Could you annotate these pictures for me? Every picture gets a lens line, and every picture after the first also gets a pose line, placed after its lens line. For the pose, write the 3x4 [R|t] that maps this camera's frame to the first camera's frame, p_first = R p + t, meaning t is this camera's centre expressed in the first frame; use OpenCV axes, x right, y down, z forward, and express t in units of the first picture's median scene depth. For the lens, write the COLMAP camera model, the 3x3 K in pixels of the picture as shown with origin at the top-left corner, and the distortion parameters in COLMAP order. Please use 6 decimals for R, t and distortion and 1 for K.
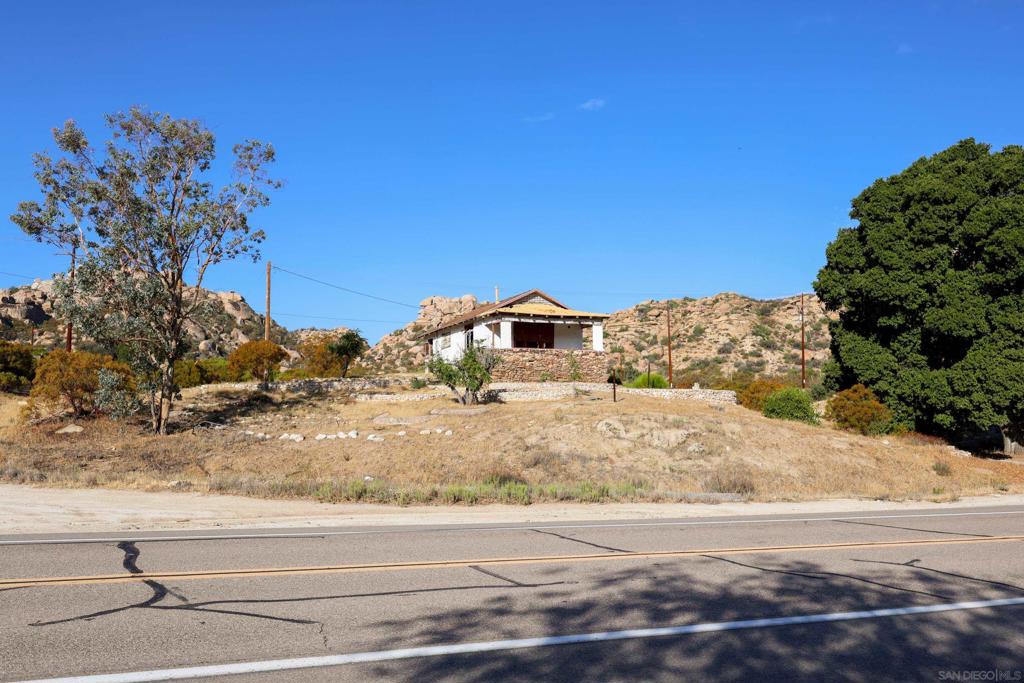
lens RADIAL K [[908.2, 0, 512.0], [0, 908.2, 341.5], [0, 0, 1]] dist [0.001141, -0.000373]
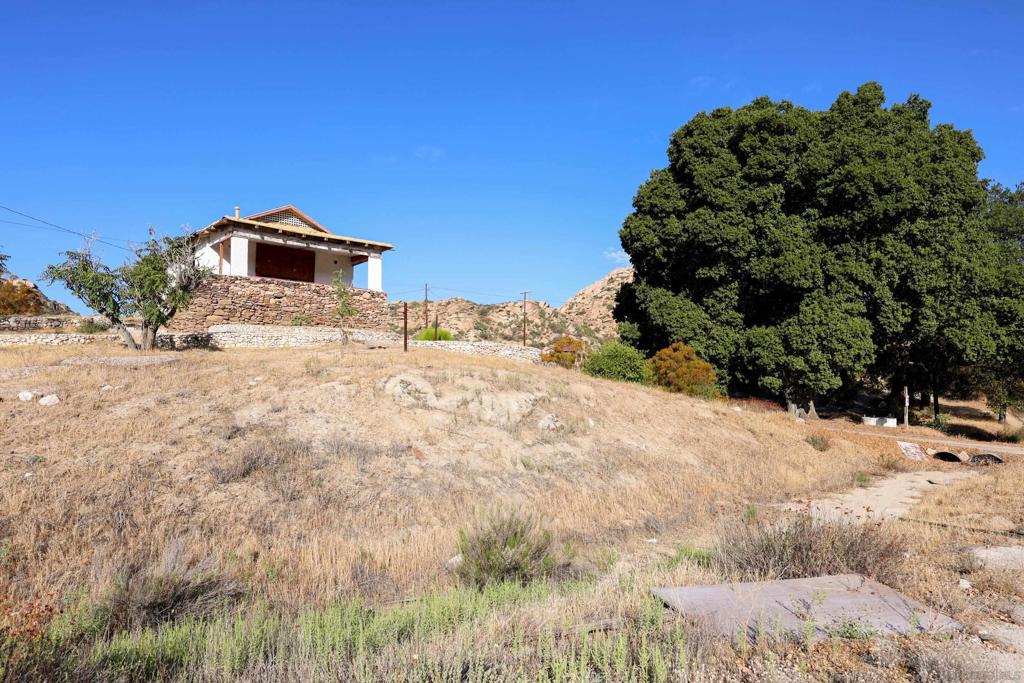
lens RADIAL K [[640.9, 0, 512.0], [0, 640.9, 341.5], [0, 0, 1]] dist [0.003816, -0.000462]
pose [[0.944516, 0.023859, 0.327599, 0.031056], [-0.025795, 0.999666, 0.001565, 0.051410], [-0.327452, -0.009928, 0.944816, 0.492484]]
